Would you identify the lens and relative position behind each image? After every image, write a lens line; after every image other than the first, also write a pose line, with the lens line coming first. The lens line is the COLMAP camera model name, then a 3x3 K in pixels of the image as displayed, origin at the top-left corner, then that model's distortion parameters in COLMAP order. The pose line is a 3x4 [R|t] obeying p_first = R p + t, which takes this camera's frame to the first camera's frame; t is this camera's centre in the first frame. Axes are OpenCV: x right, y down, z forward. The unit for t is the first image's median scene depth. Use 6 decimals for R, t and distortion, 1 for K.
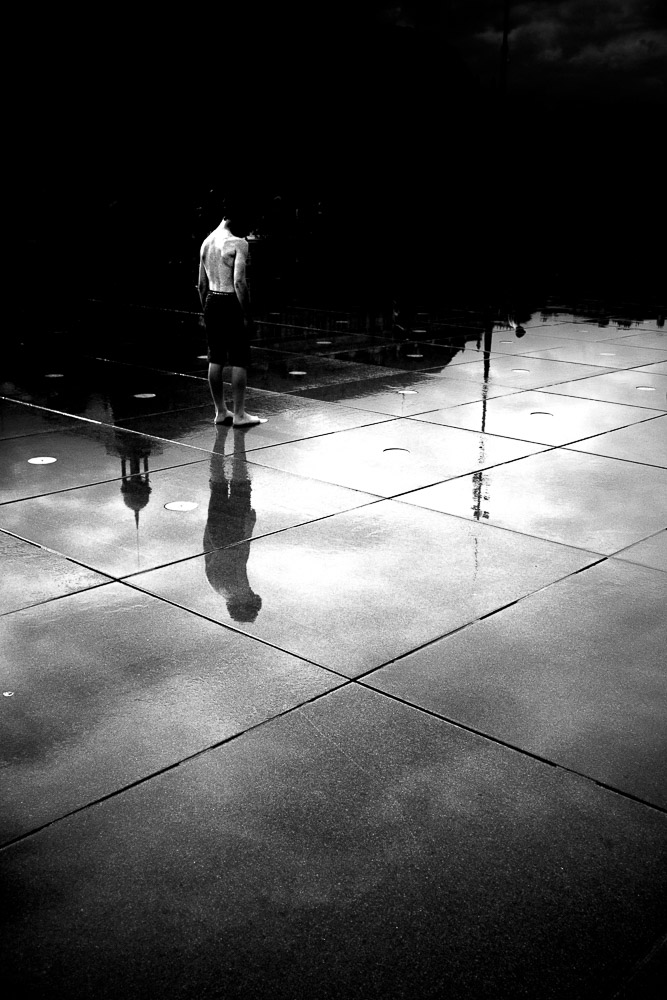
lens RADIAL K [[1228.5, 0, 333.5], [0, 1228.5, 500.0], [0, 0, 1]] dist [-0.037405, -0.097285]
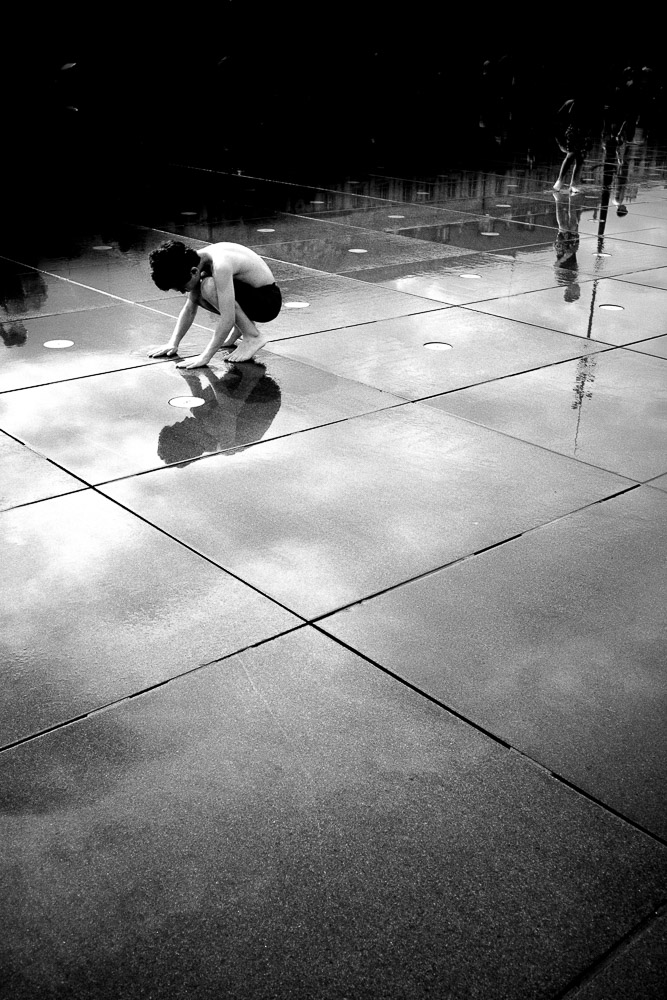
lens RADIAL K [[1228.5, 0, 333.5], [0, 1228.5, 500.0], [0, 0, 1]] dist [-0.037405, -0.097285]
pose [[0.993090, 0.044592, -0.108549, 0.157683], [-0.032356, 0.993184, 0.111976, -0.051288], [0.112802, -0.107690, 0.987764, 0.172049]]
